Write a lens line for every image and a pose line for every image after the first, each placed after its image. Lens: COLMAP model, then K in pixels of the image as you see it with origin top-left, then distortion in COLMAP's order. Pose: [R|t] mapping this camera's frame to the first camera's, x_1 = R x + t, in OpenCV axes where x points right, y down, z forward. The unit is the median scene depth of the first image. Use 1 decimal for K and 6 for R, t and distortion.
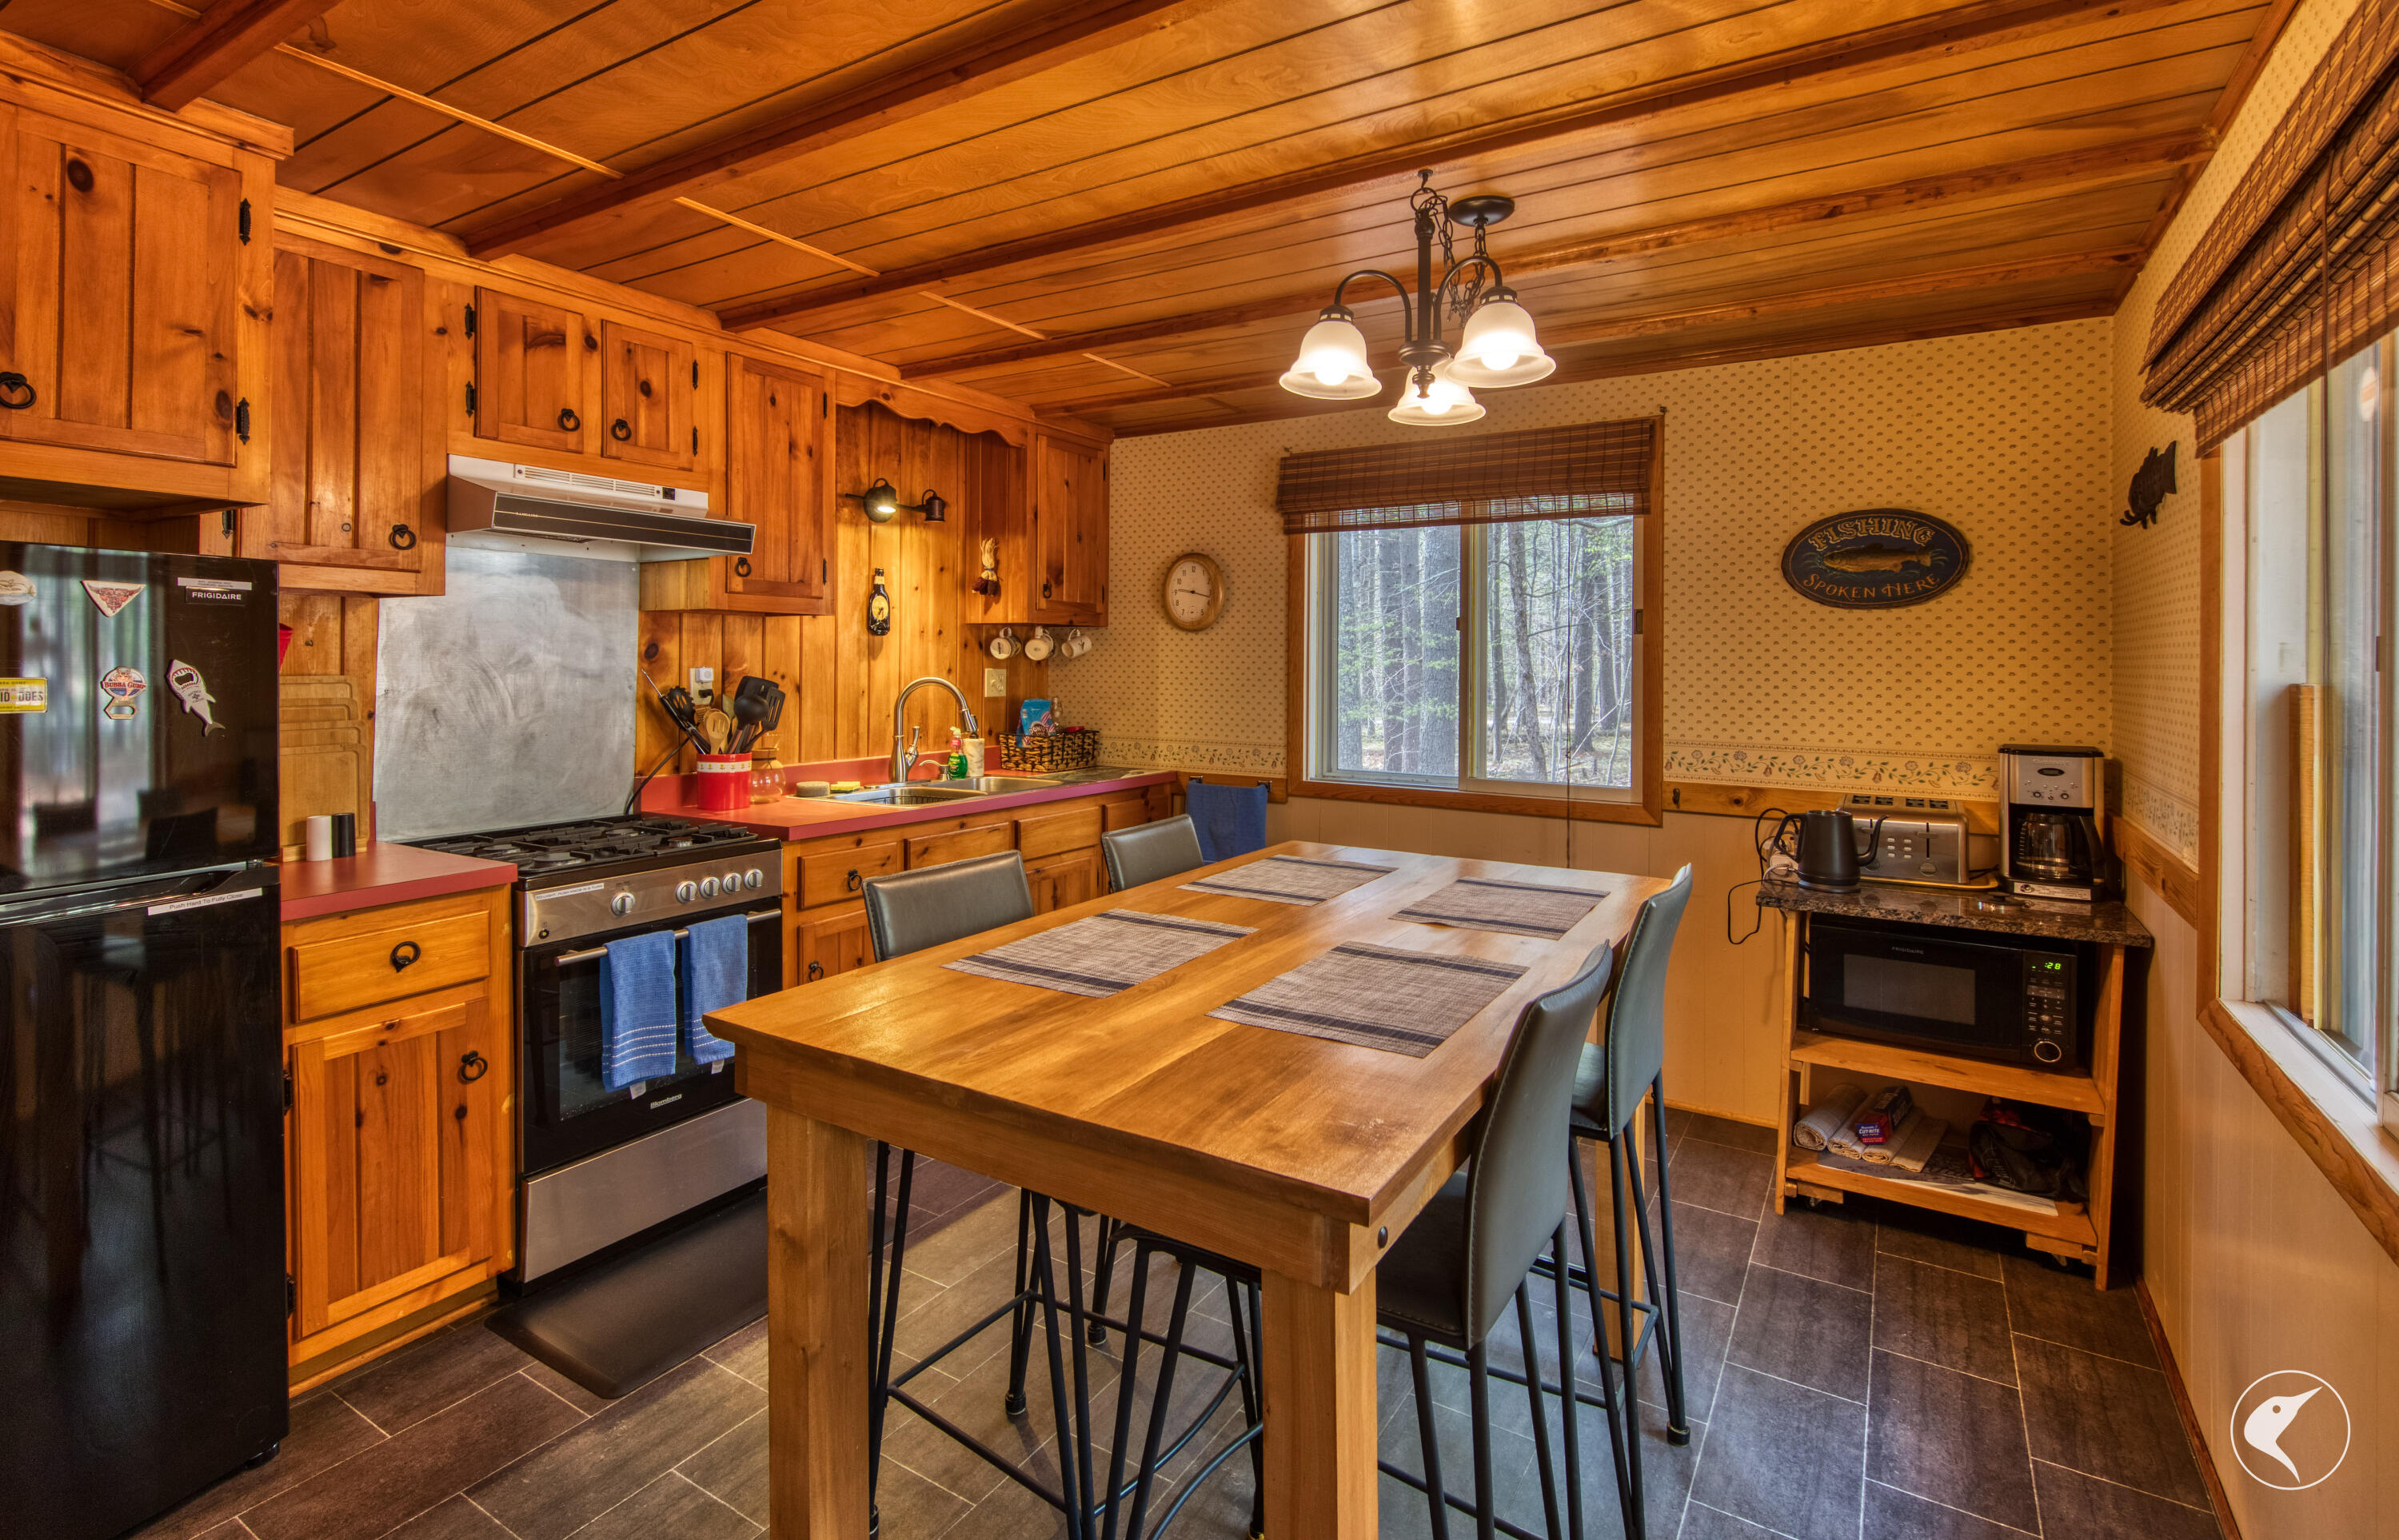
lens RADIAL K [[1252.0, 0, 984.8], [0, 1252.0, 657.1], [0, 0, 1]] dist [0.017920, -0.001778]
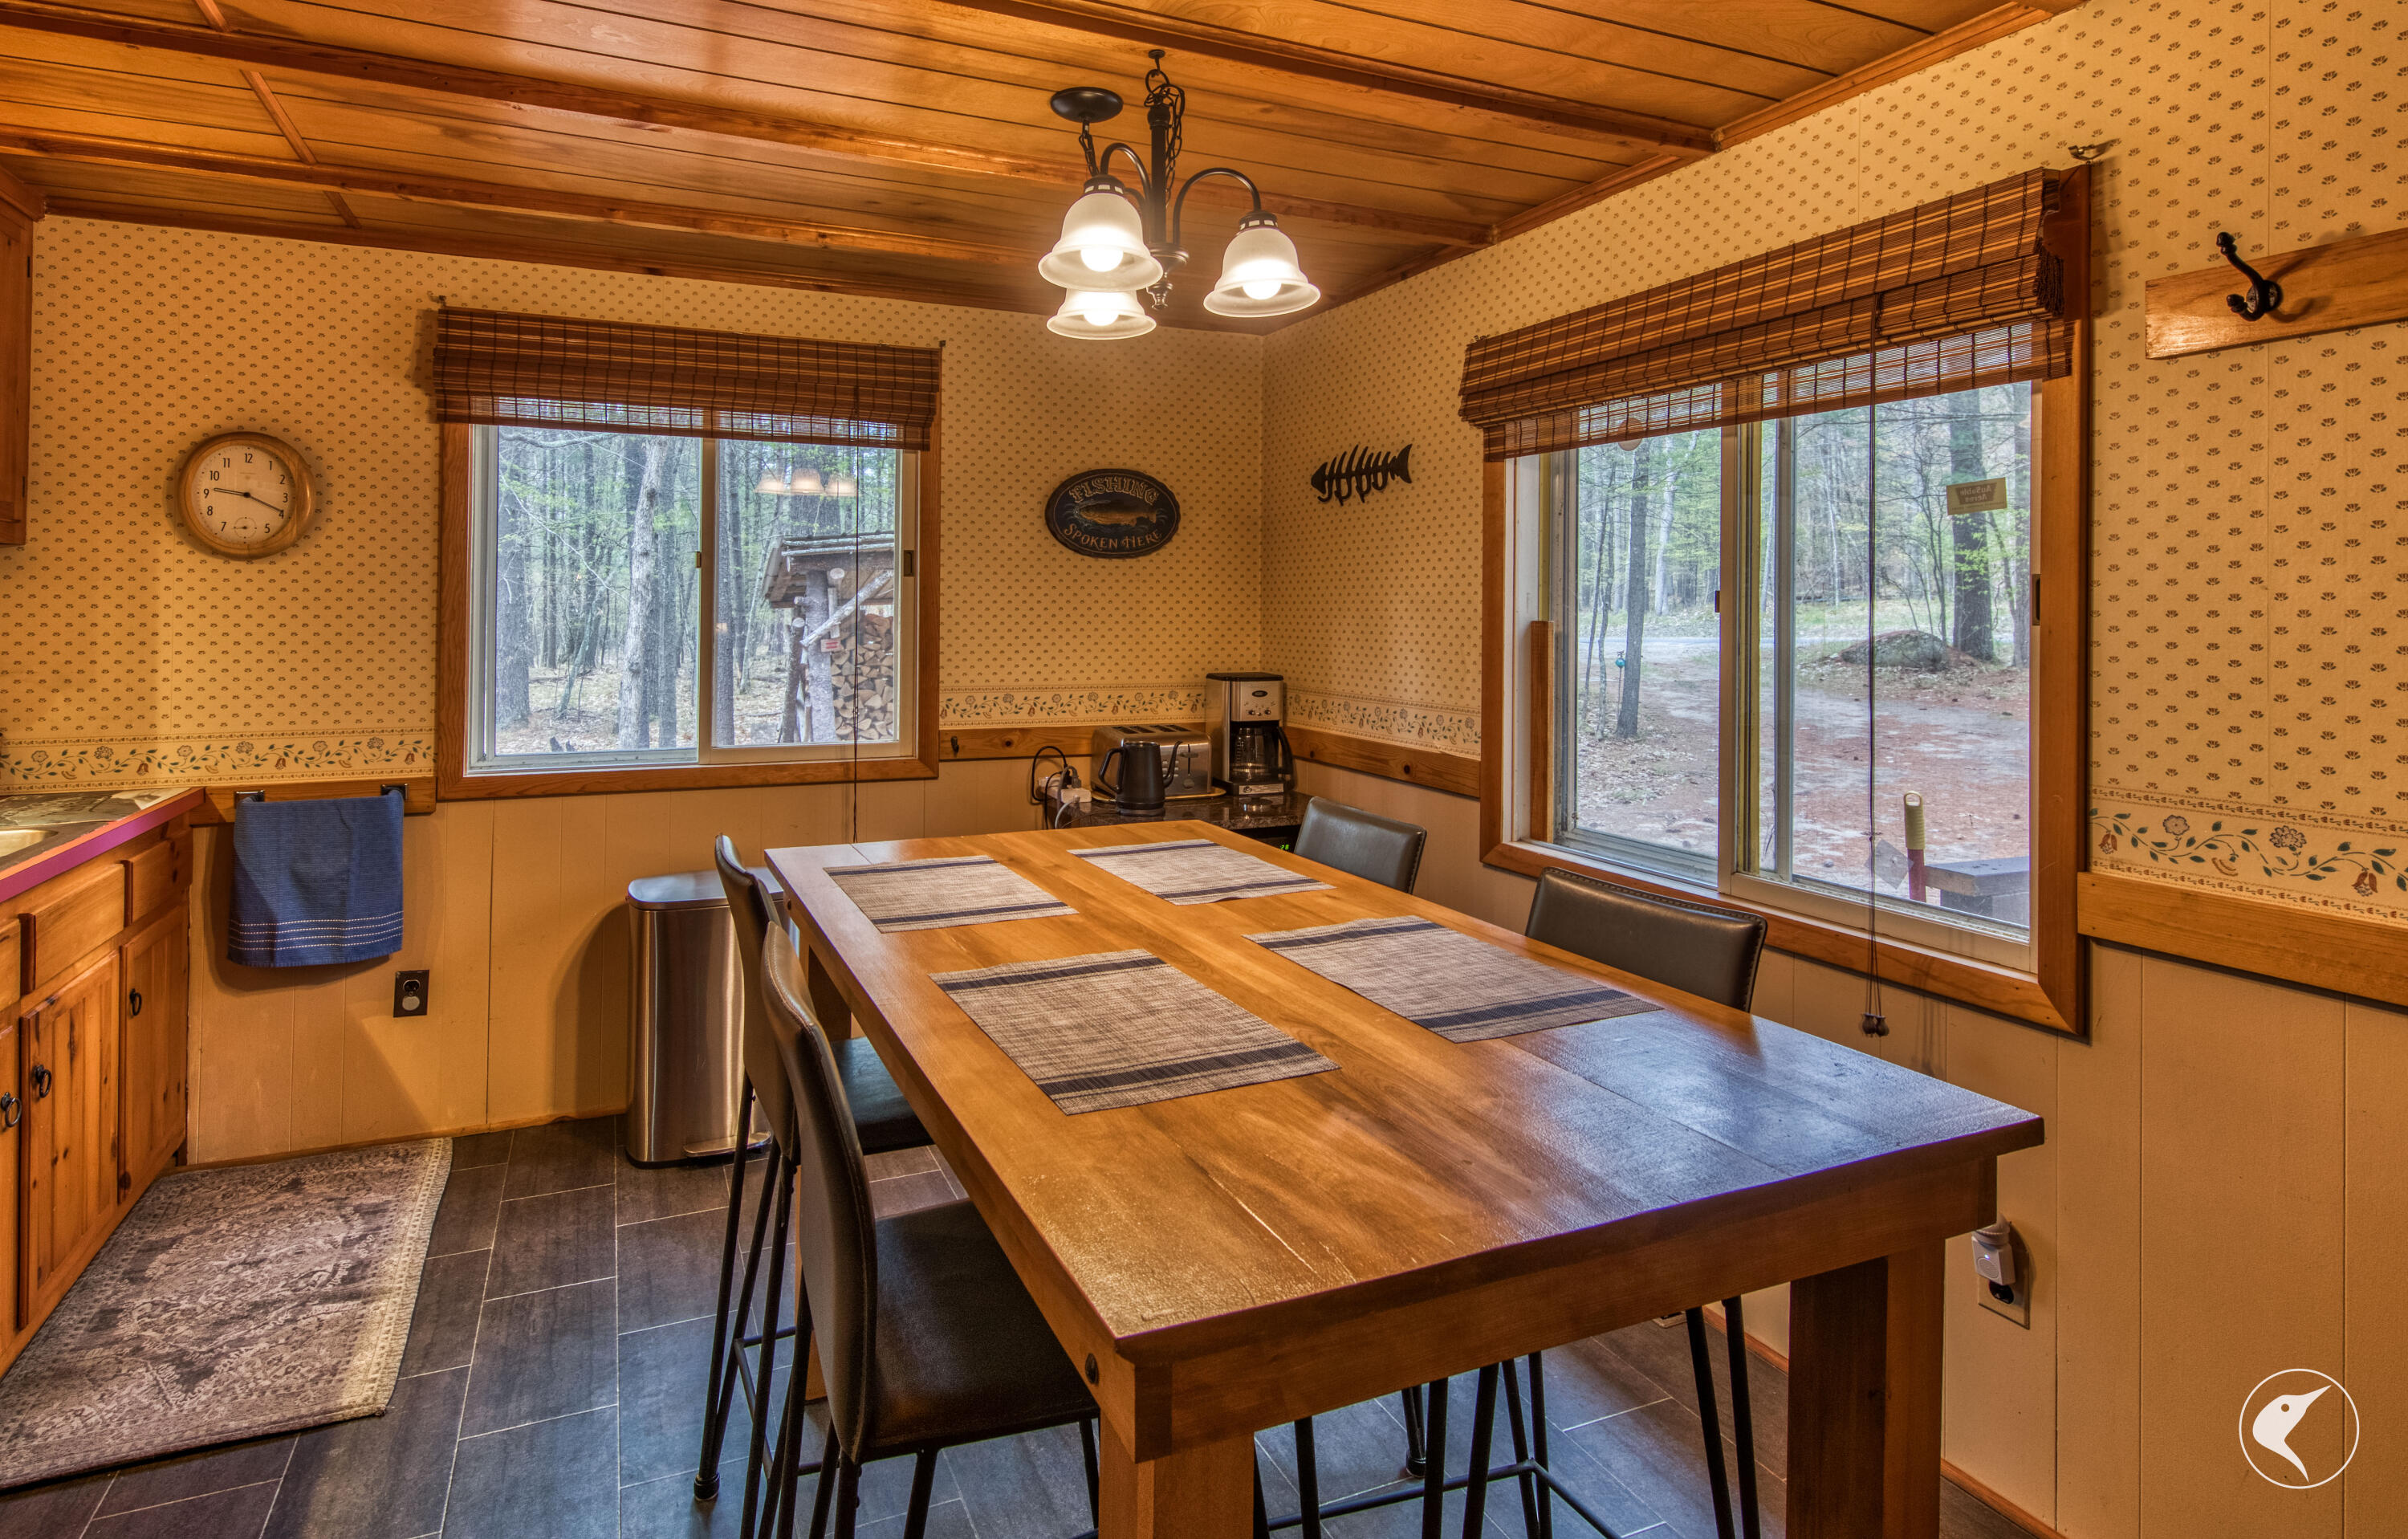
lens RADIAL K [[1354.3, 0, 1347.3], [0, 1354.3, 594.1], [0, 0, 1]] dist [0.019372, -0.011445]
pose [[0.433424, 0.005467, 0.901174, -0.273661], [-0.002668, 0.999985, -0.004784, -0.001343], [-0.901186, -0.000331, 0.433432, 0.285029]]
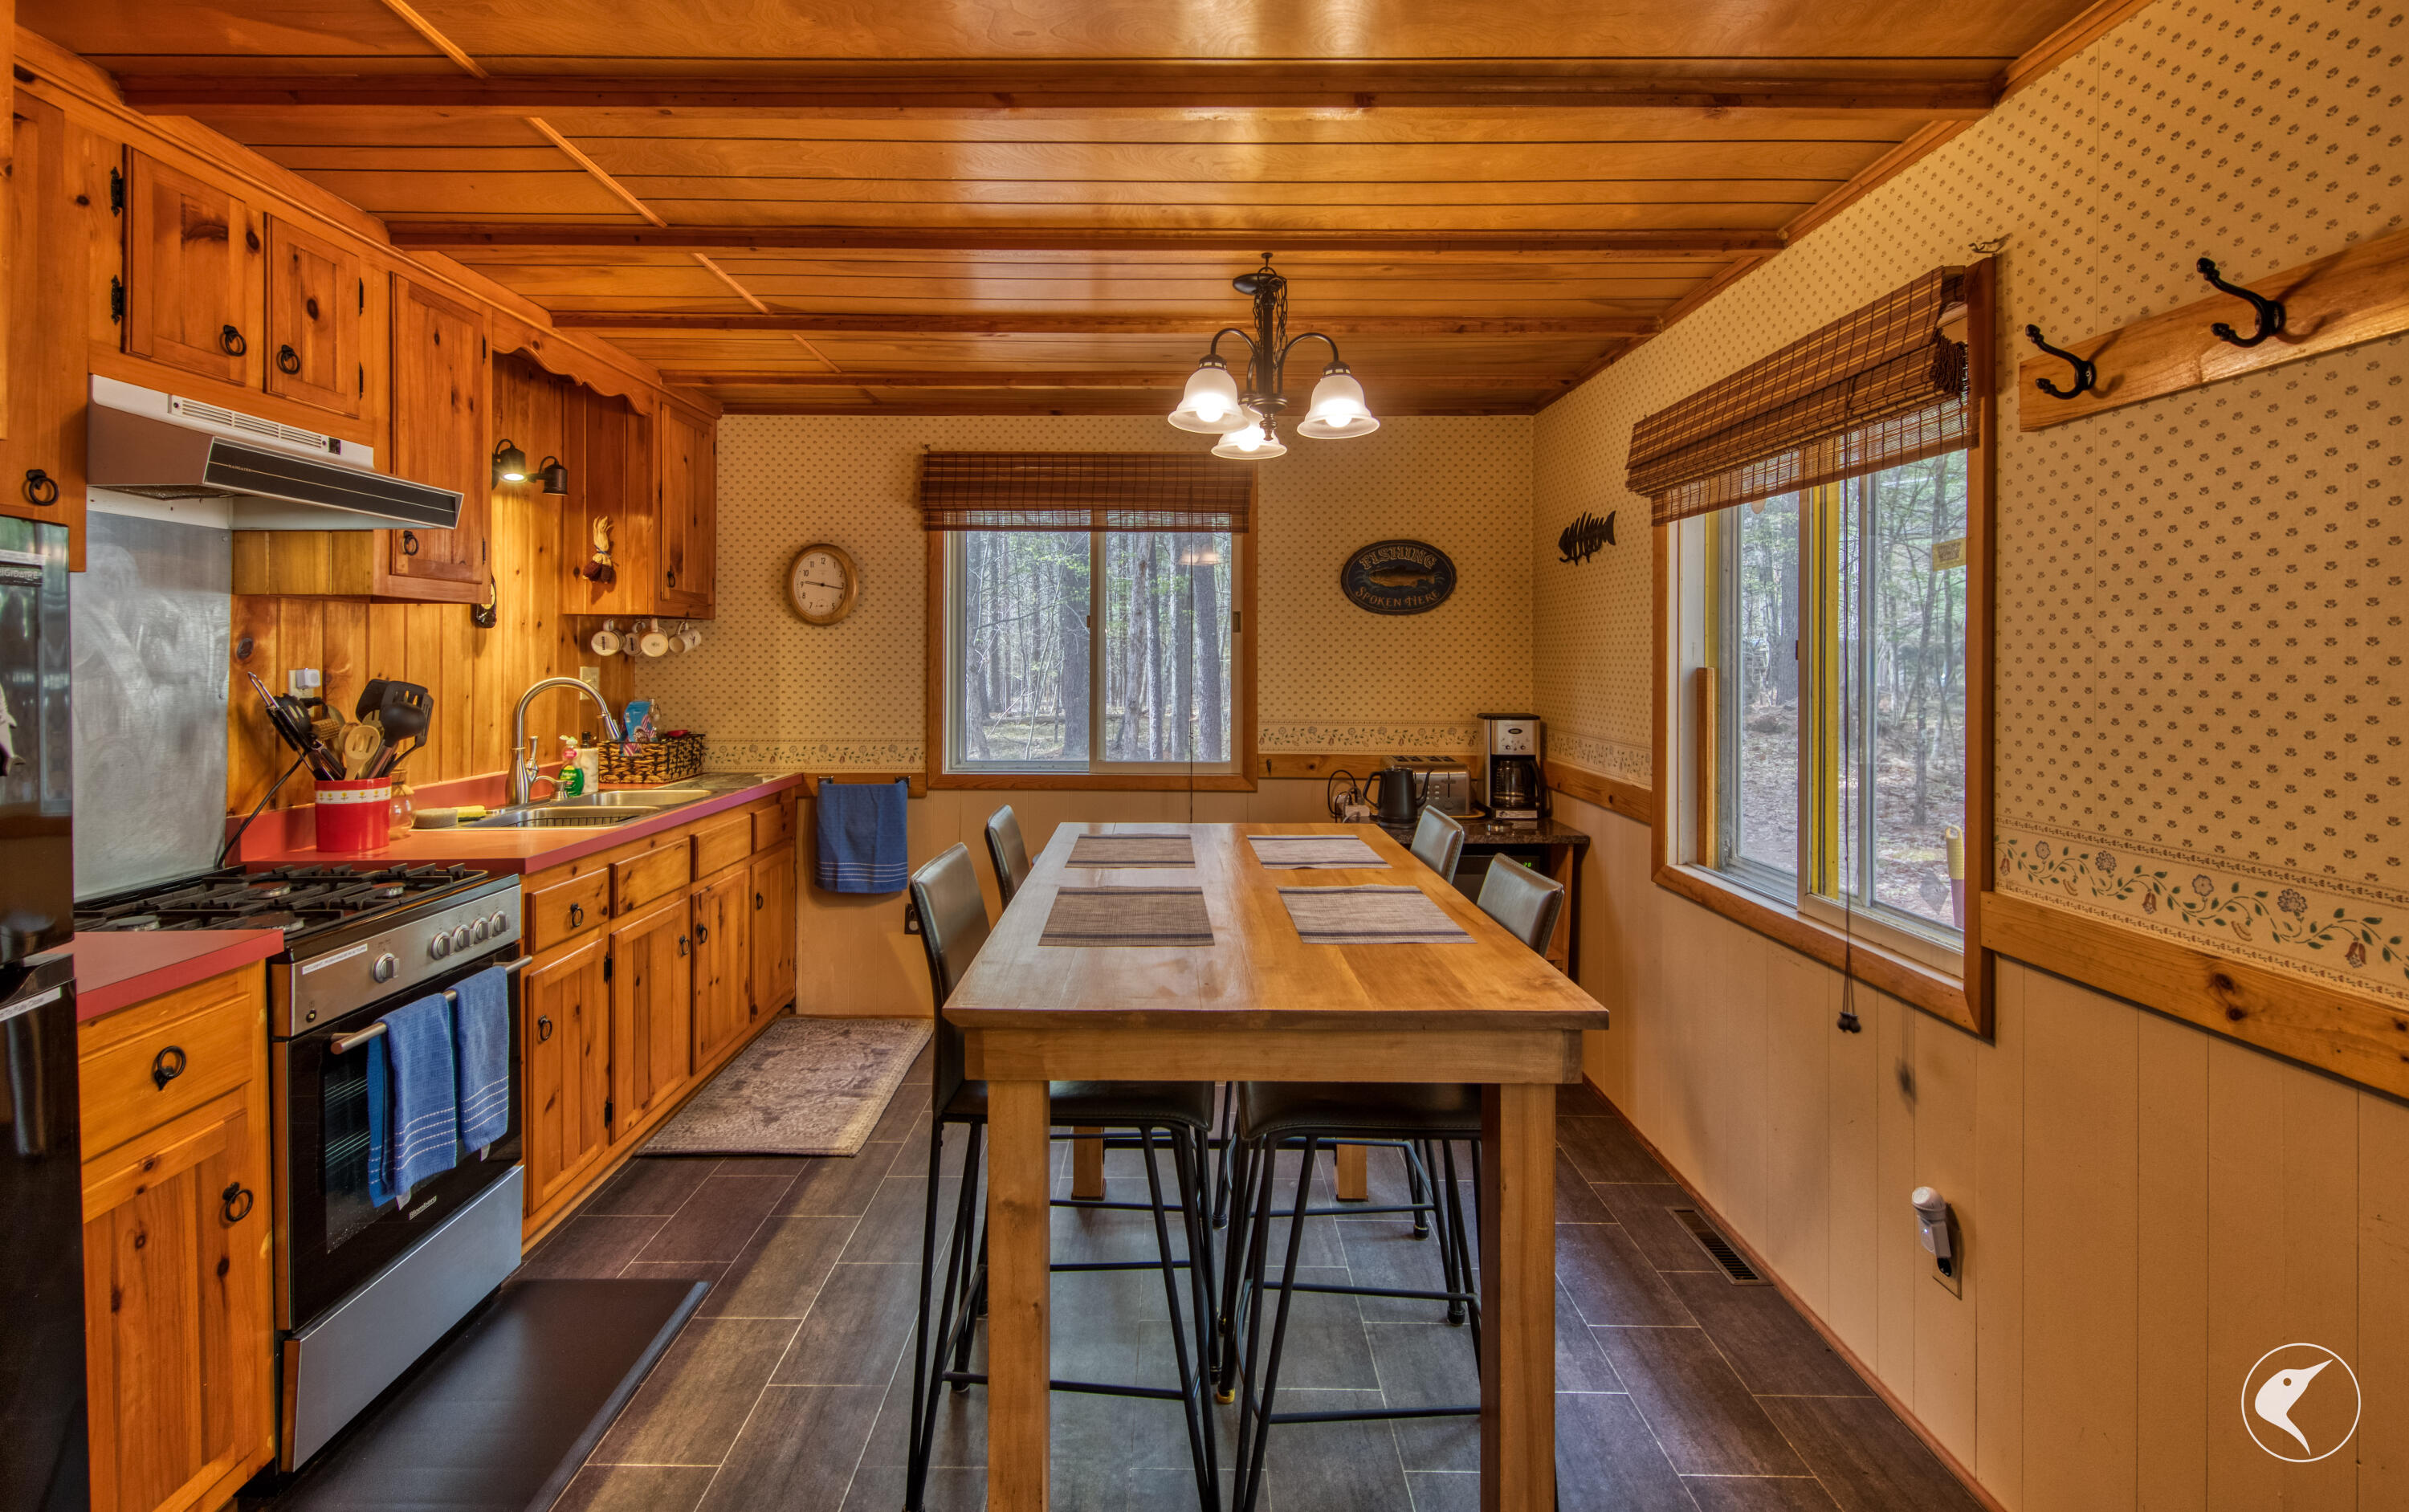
lens RADIAL K [[1341.4, 0, 1223.7], [0, 1341.4, 646.7], [0, 0, 1]] dist [0.004273, -0.000875]
pose [[0.790068, -0.000875, 0.613018, -0.291848], [0.002347, 0.999996, -0.001597, -0.002773], [-0.613014, 0.002700, 0.790067, 0.001736]]
